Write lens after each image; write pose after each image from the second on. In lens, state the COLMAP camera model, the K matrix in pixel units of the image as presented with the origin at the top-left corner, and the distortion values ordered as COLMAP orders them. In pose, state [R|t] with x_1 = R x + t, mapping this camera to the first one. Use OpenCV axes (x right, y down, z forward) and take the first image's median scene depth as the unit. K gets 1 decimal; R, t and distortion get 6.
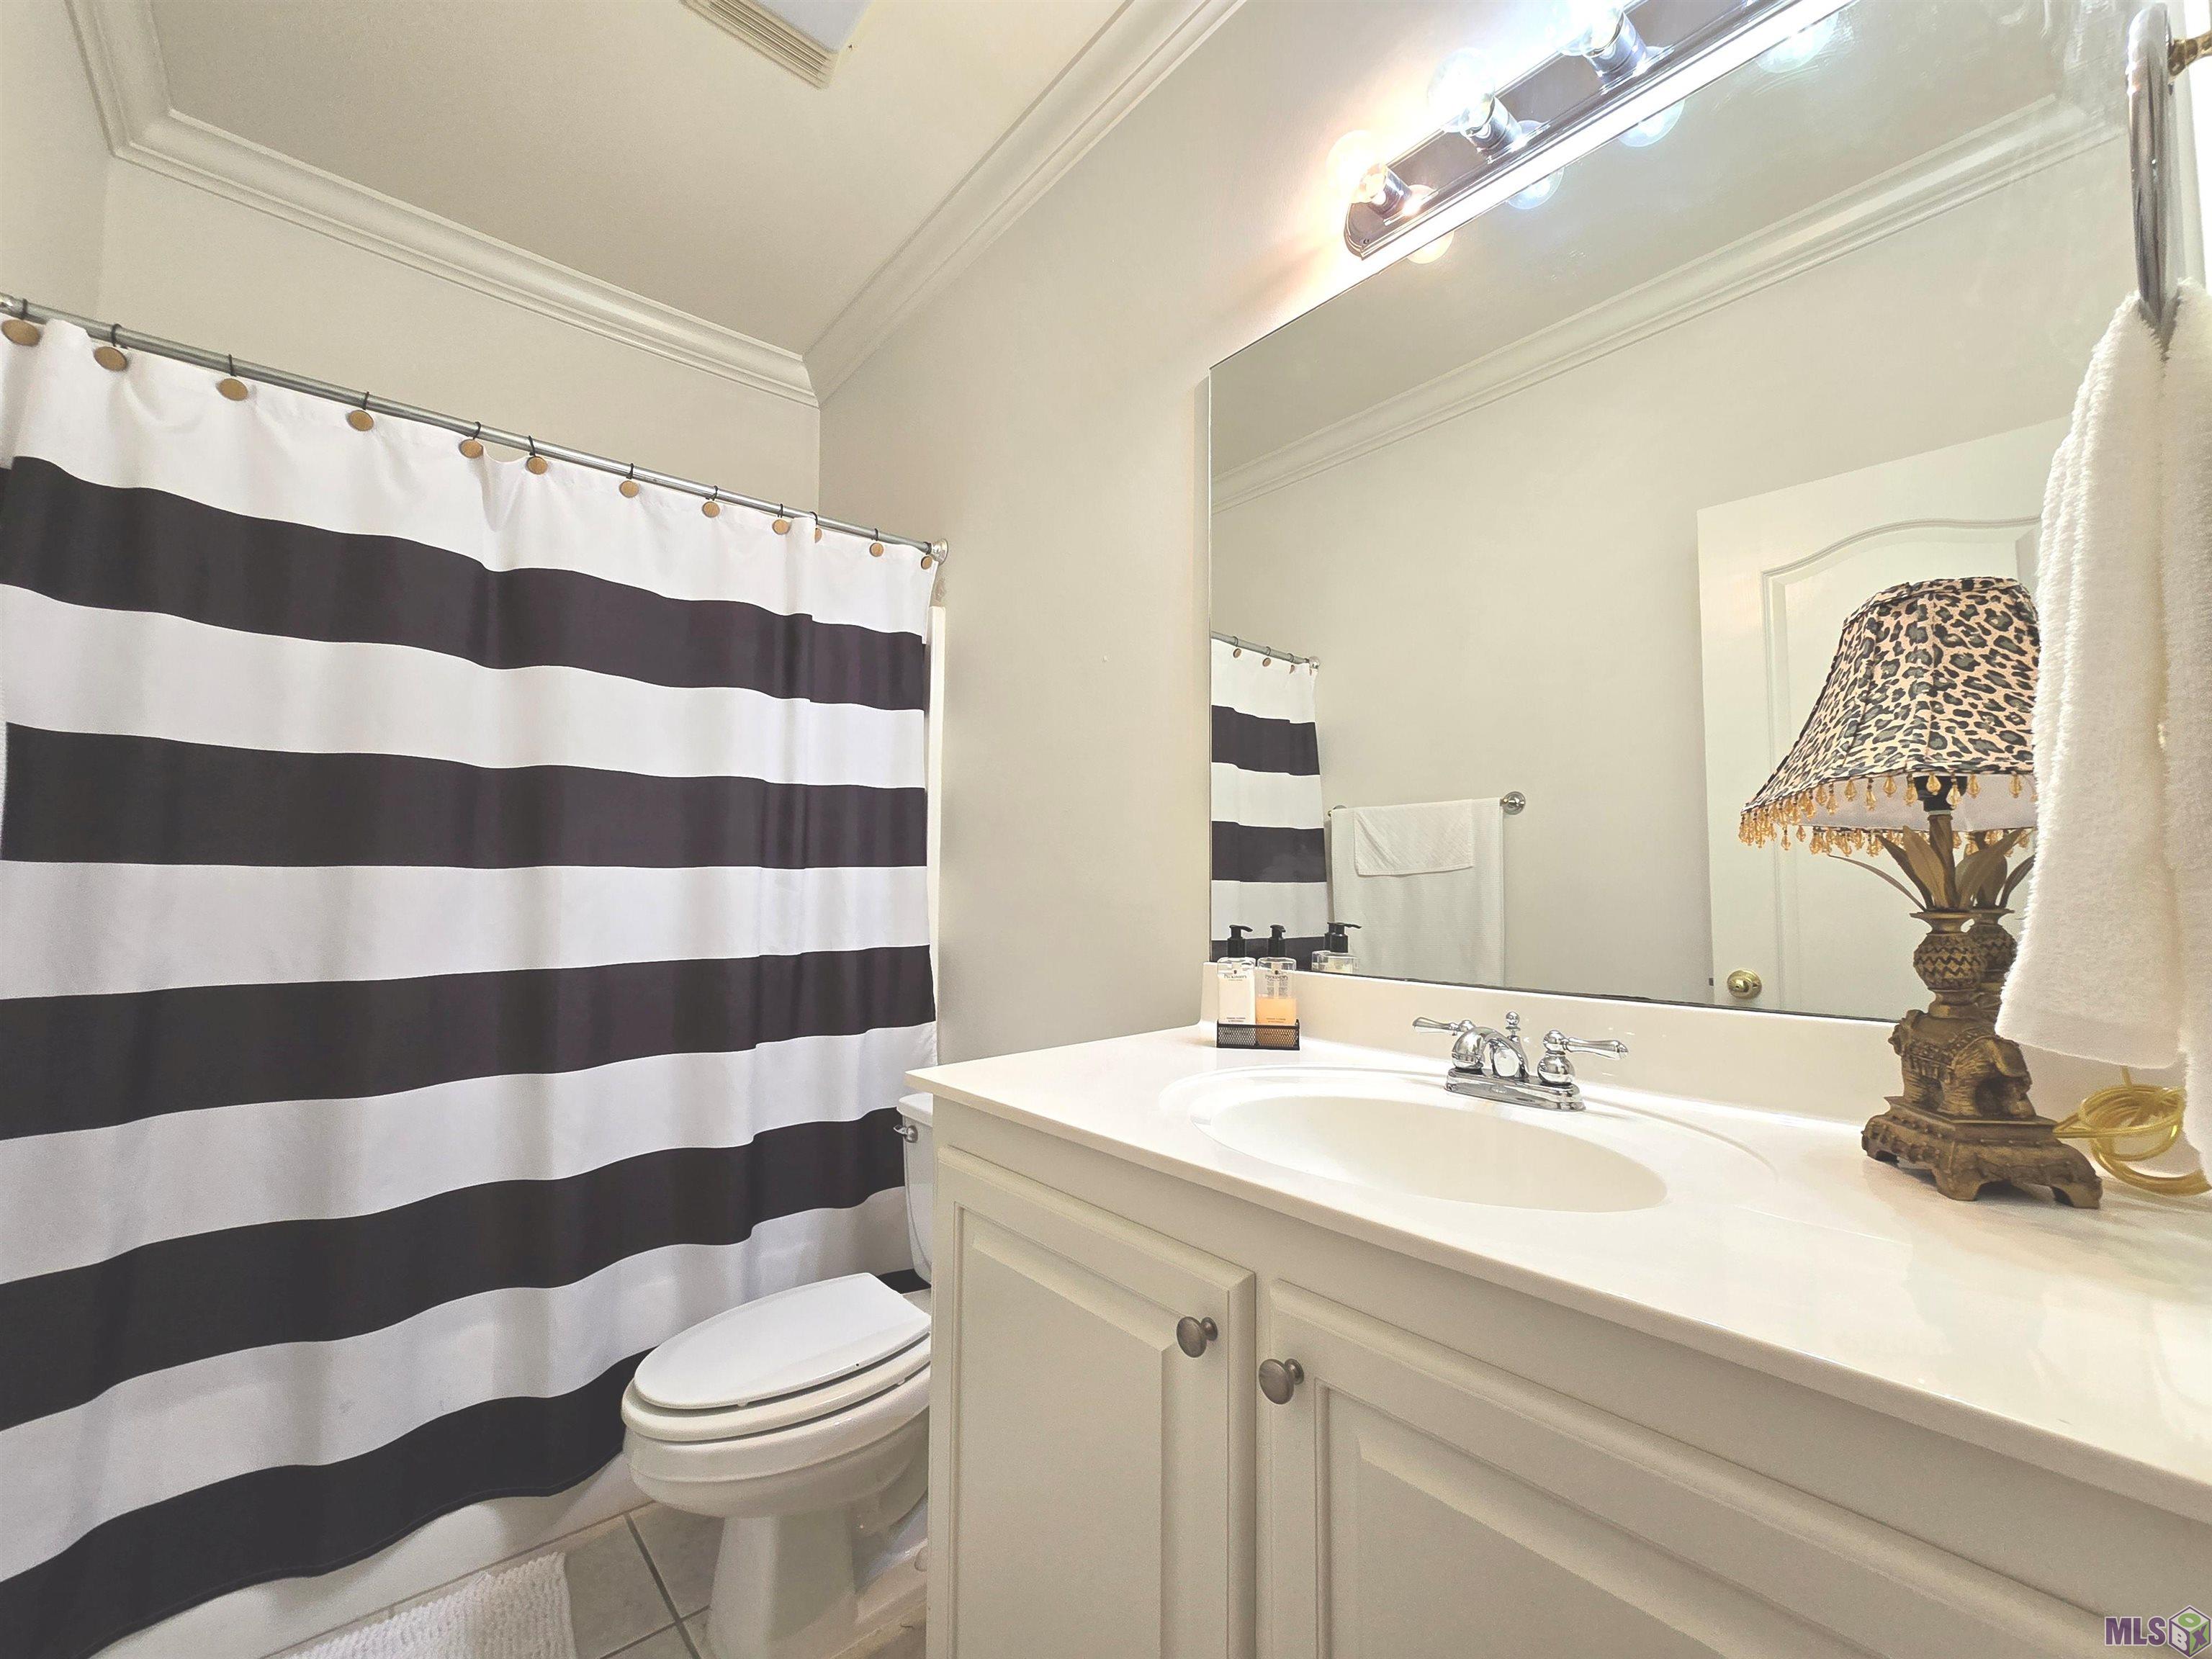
lens RADIAL K [[903.3, 0, 1108.3], [0, 903.3, 842.1], [0, 0, 1]] dist [-0.002943, -0.000466]
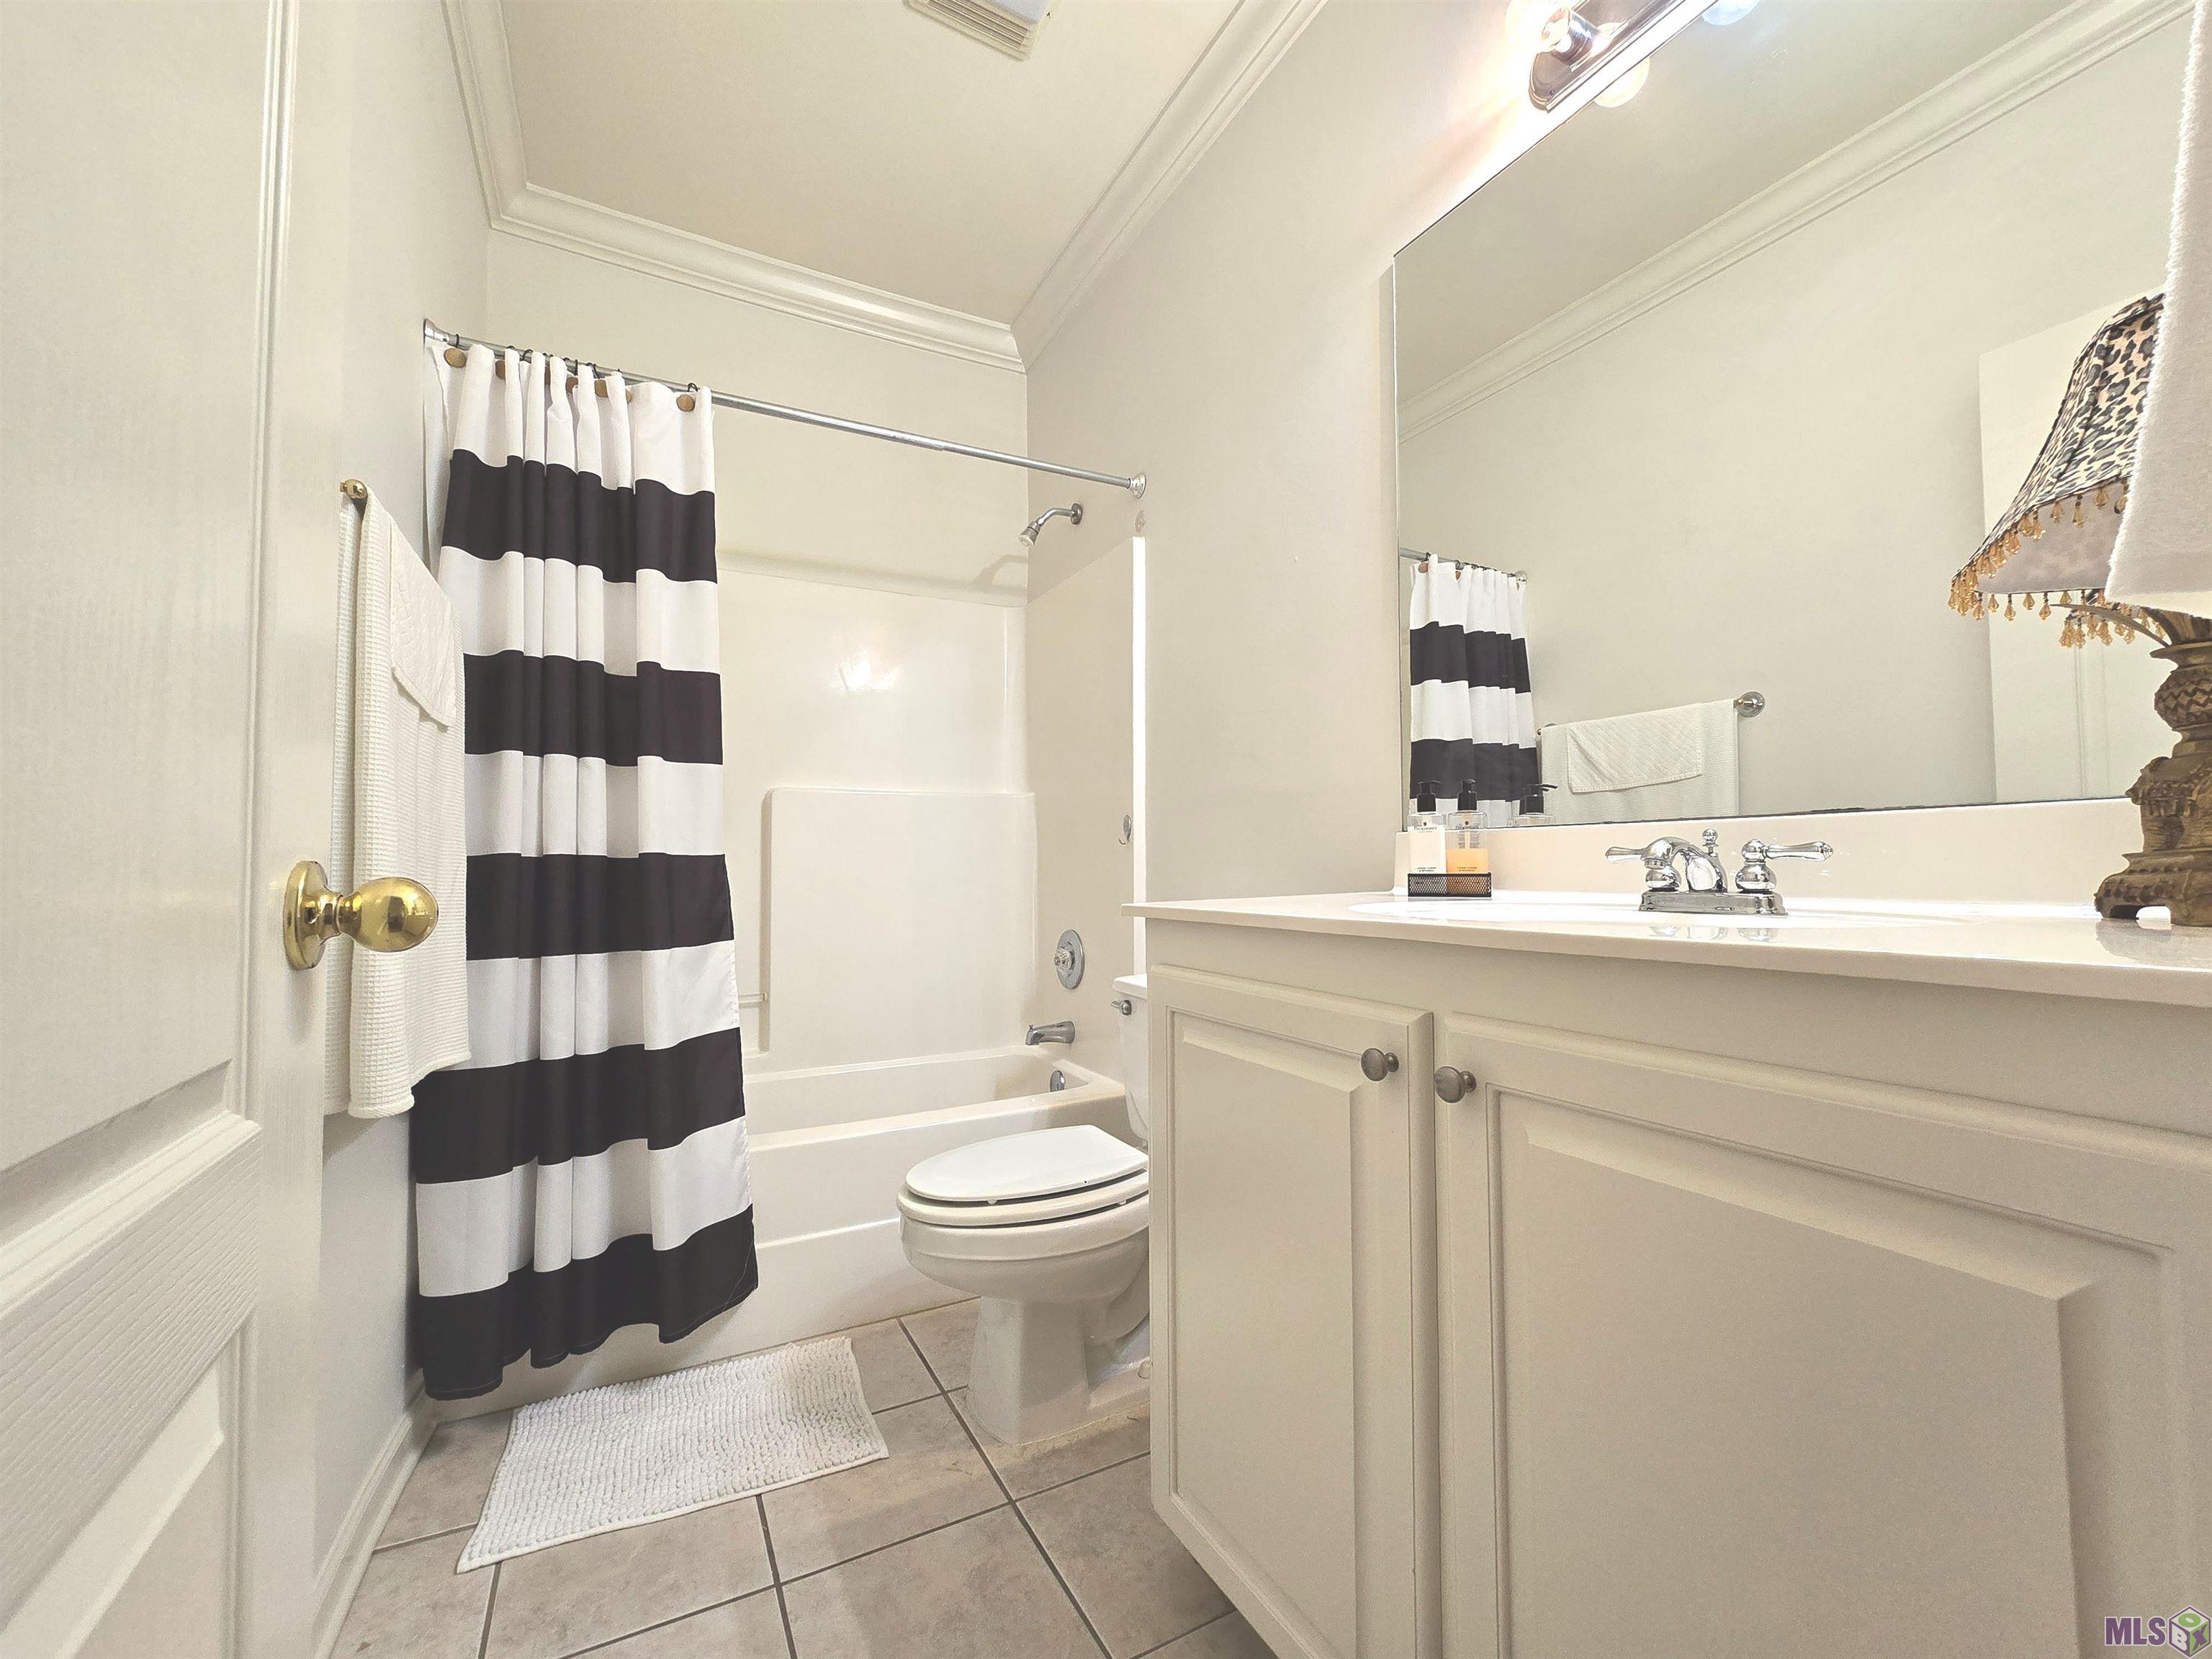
lens RADIAL K [[895.9, 0, 1113.7], [0, 895.9, 837.7], [0, 0, 1]] dist [-0.006008, 0.004654]
pose [[0.976154, -0.019068, -0.216239, 0.014843], [0.024142, 0.999491, 0.020848, 0.169174], [0.215731, -0.025571, 0.976118, -0.124979]]
